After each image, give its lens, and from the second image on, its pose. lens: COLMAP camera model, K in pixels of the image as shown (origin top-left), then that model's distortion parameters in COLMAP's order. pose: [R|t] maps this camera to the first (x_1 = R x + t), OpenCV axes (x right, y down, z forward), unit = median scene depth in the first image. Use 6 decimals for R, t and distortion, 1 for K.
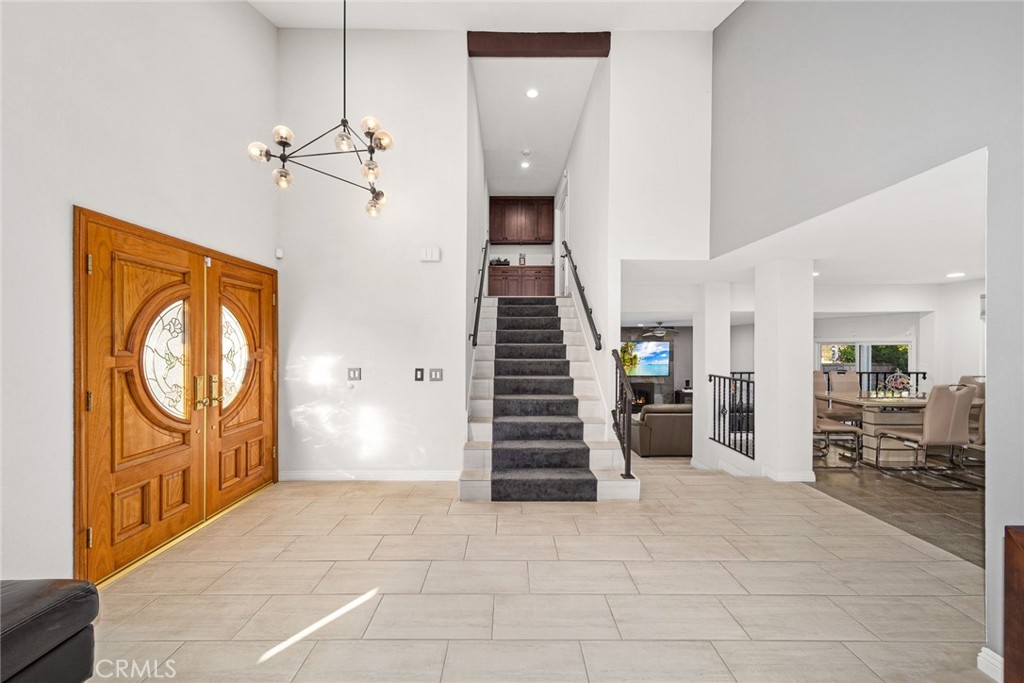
lens RADIAL K [[353.3, 0, 509.8], [0, 353.3, 340.2], [0, 0, 1]] dist [-0.001422, -0.000145]
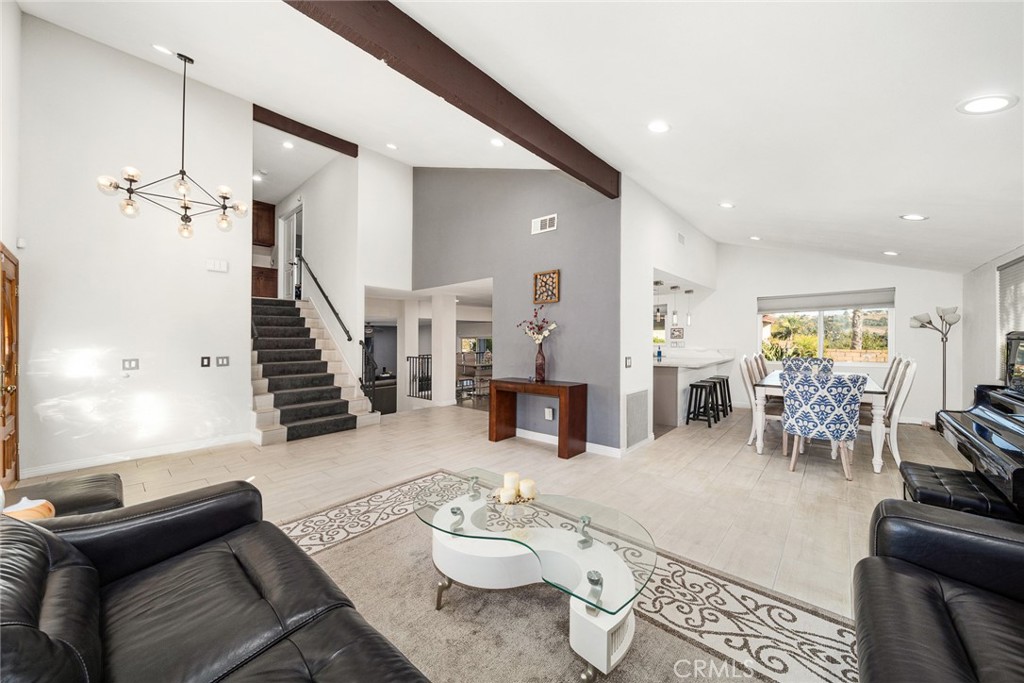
lens RADIAL K [[360.4, 0, 519.9], [0, 360.4, 333.8], [0, 0, 1]] dist [-0.003819, -0.000212]
pose [[0.650874, 0.004109, 0.759175, -0.493371], [0.006219, 0.999923, -0.010744, 0.019746], [-0.759161, 0.011715, 0.650798, -0.646305]]
